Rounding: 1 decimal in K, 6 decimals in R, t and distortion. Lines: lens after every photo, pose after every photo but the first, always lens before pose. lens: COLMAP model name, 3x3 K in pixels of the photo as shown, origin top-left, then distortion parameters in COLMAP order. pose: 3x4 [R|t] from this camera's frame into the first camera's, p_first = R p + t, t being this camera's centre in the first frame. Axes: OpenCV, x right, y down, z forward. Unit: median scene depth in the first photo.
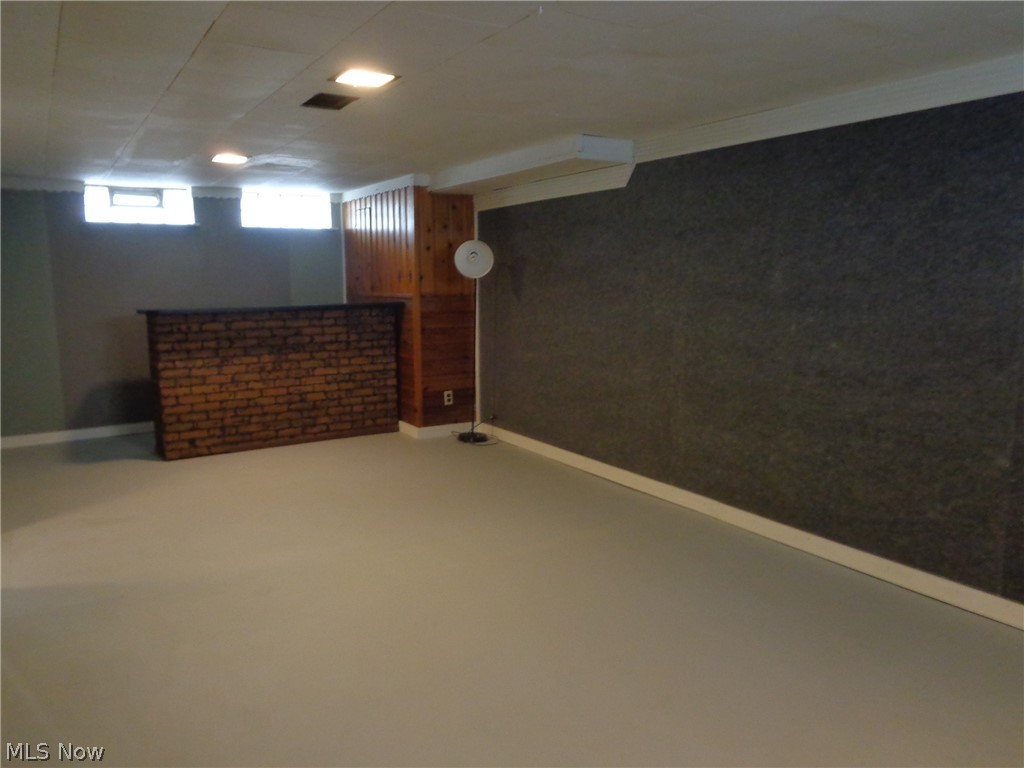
lens RADIAL K [[766.3, 0, 509.4], [0, 766.3, 382.4], [0, 0, 1]] dist [-0.006326, 0.010620]
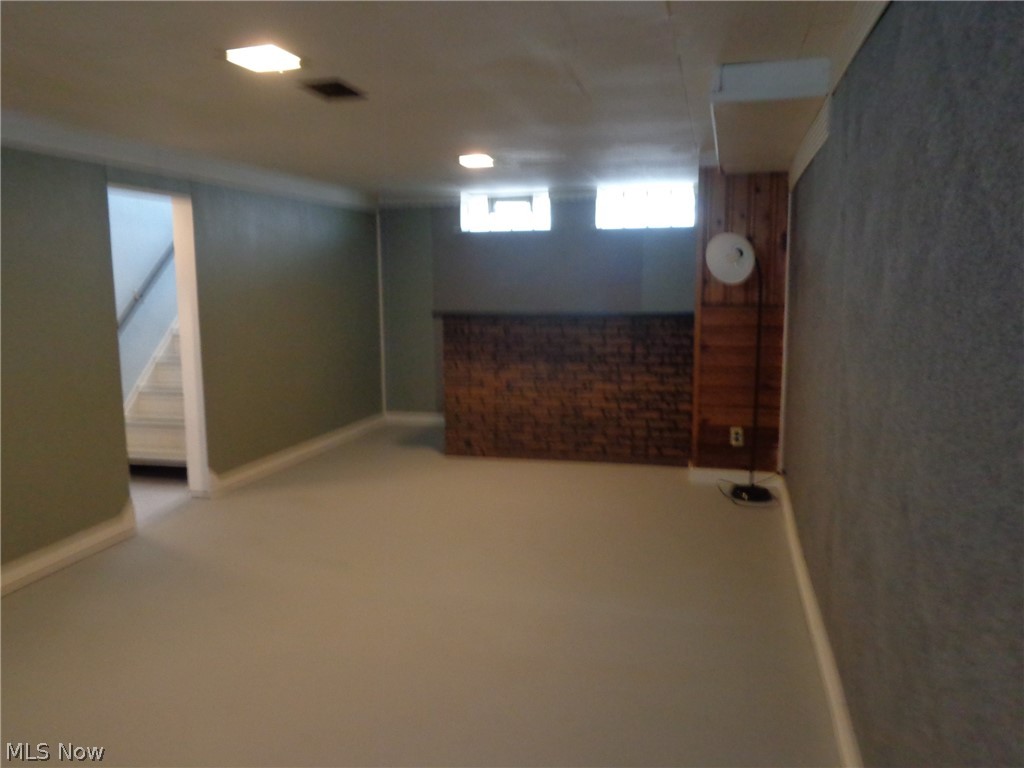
lens RADIAL K [[766.3, 0, 511.4], [0, 766.3, 385.1], [0, 0, 1]] dist [-0.006326, 0.010620]
pose [[0.678128, 0.099226, -0.728215, 0.335326], [-0.096705, 0.994276, 0.045426, -0.045949], [0.728554, 0.039618, 0.683842, 0.308408]]
